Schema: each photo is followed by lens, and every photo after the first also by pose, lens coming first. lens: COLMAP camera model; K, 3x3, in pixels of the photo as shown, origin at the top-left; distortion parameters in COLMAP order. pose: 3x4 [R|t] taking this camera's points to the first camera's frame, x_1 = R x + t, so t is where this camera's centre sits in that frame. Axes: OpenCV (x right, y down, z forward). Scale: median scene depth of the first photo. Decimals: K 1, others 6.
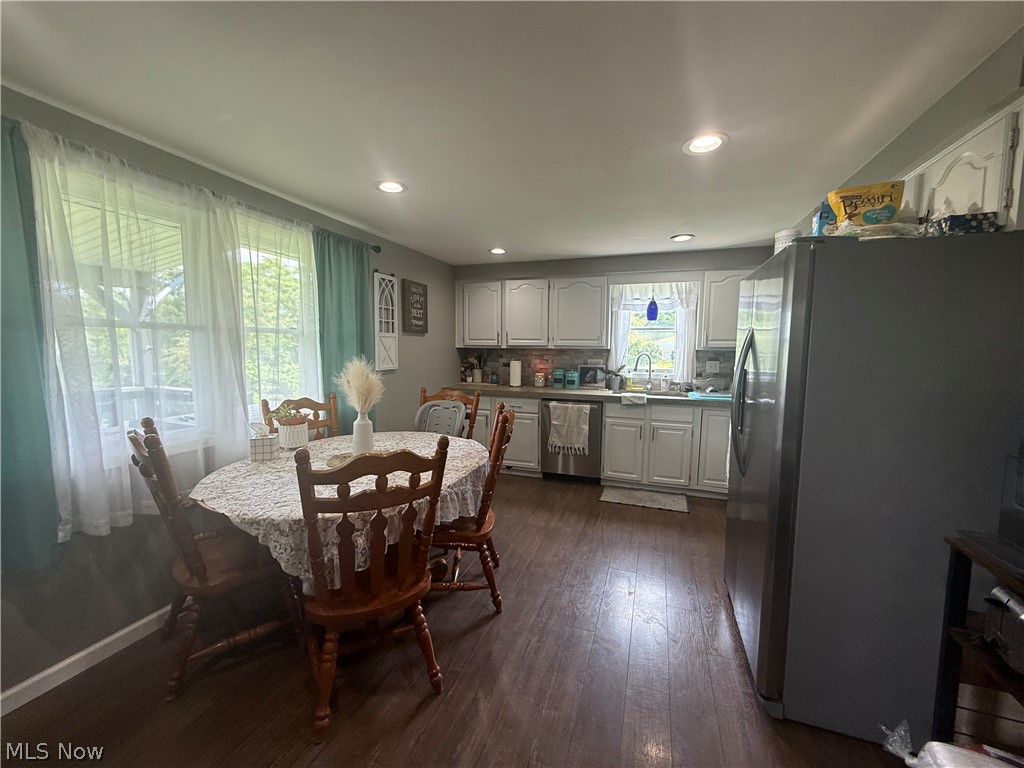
lens RADIAL K [[409.1, 0, 506.8], [0, 409.1, 384.6], [0, 0, 1]] dist [0.000039, 0.000065]
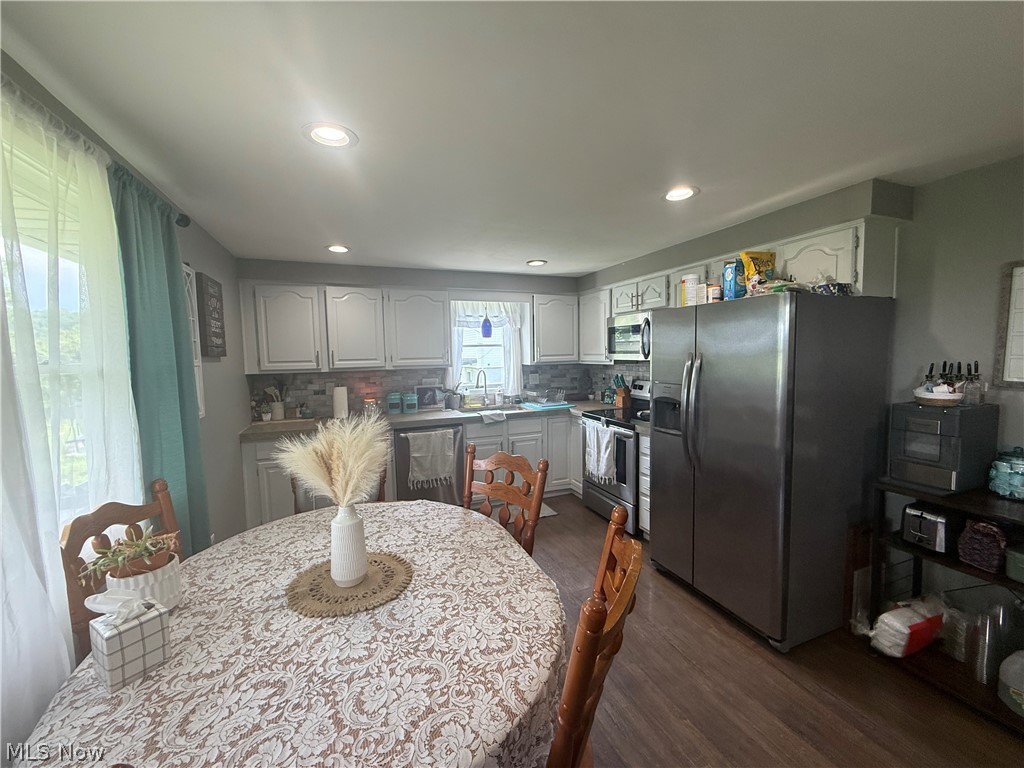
lens RADIAL K [[409.1, 0, 510.7], [0, 409.1, 385.4], [0, 0, 1]] dist [0.000039, 0.000065]
pose [[0.747867, -0.075498, 0.659542, -0.281828], [0.089884, 0.995879, 0.012078, -0.044633], [-0.657736, 0.050250, 0.751571, 0.198094]]
